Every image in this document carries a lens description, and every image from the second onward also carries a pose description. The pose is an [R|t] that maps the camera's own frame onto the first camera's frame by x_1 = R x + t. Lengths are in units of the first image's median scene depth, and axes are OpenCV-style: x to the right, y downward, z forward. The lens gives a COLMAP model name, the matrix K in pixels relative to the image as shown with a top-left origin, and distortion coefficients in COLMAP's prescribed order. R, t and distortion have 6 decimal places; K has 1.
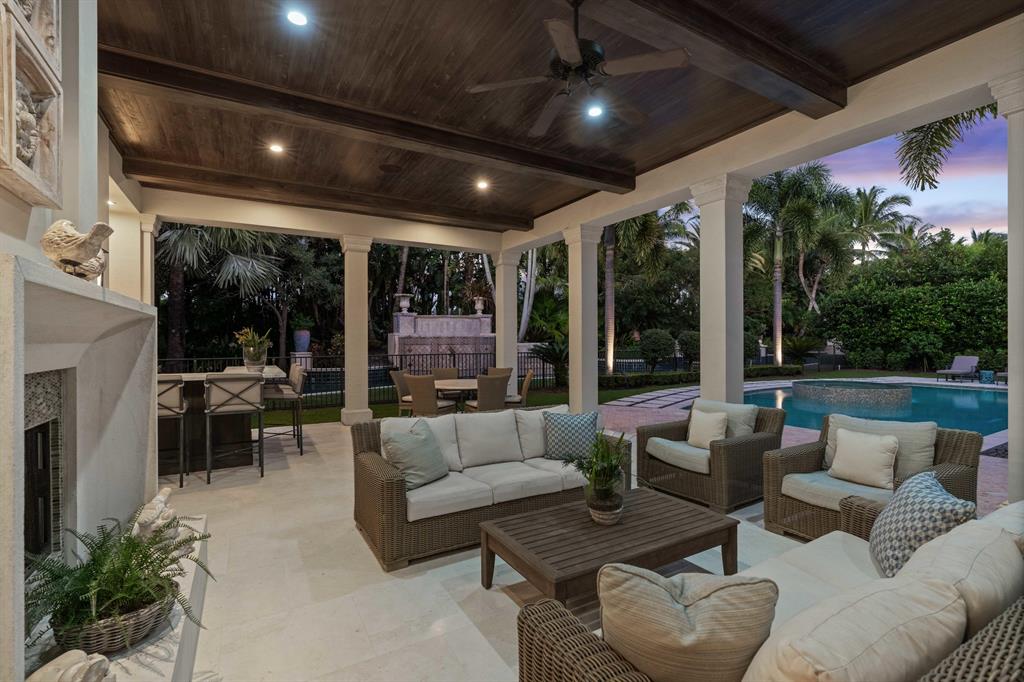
lens RADIAL K [[462.9, 0, 517.9], [0, 462.9, 340.4], [0, 0, 1]] dist [-0.014134, 0.002208]
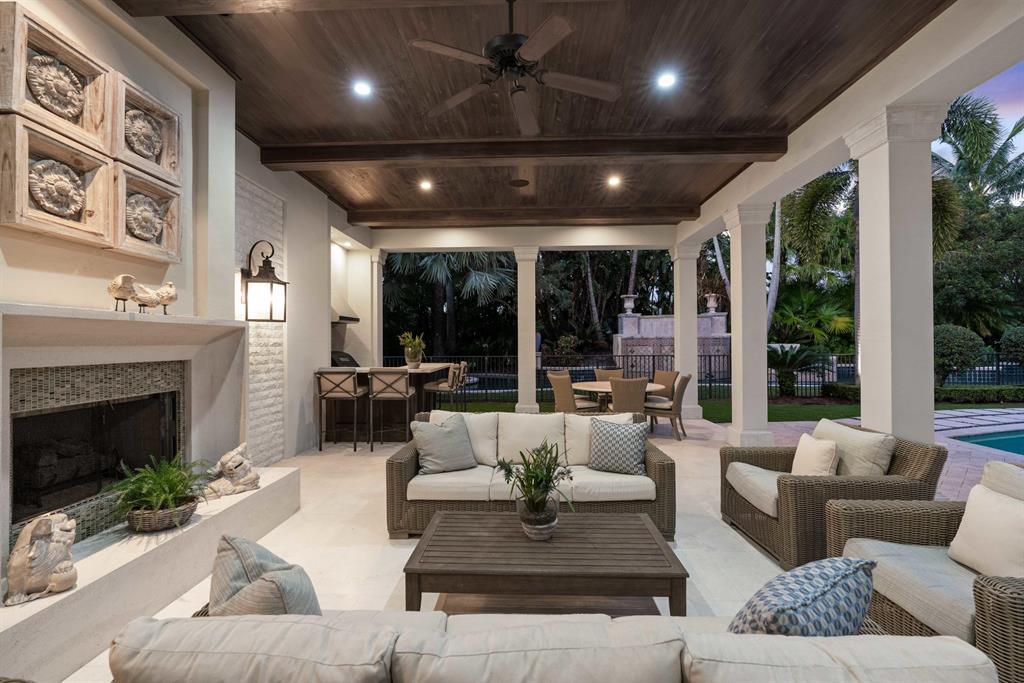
lens RADIAL K [[462.9, 0, 516.5], [0, 462.9, 340.3], [0, 0, 1]] dist [-0.014134, 0.002208]
pose [[0.841577, -0.003253, -0.540127, 0.264814], [0.002306, 0.999994, -0.002430, -0.001532], [0.540132, 0.000800, 0.841580, 0.074094]]
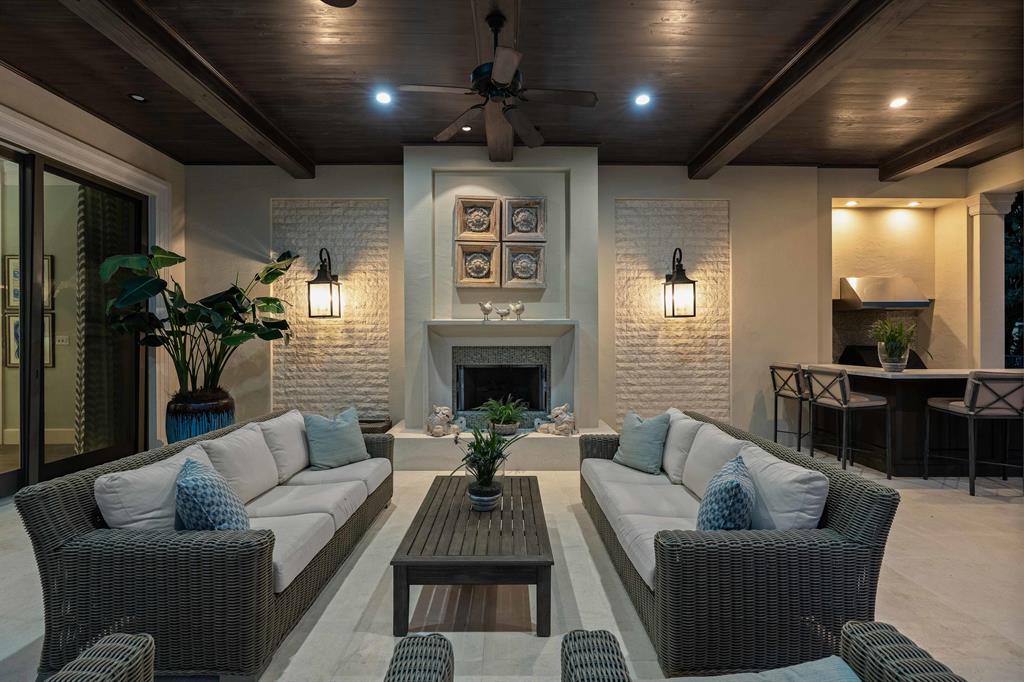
lens RADIAL K [[462.9, 0, 510.5], [0, 462.9, 340.8], [0, 0, 1]] dist [-0.014134, 0.002208]
pose [[-0.514724, 0.008958, -0.857309, 0.426462], [0.003535, 0.999959, 0.008326, 0.001414], [0.857348, 0.001254, -0.514735, 0.640552]]
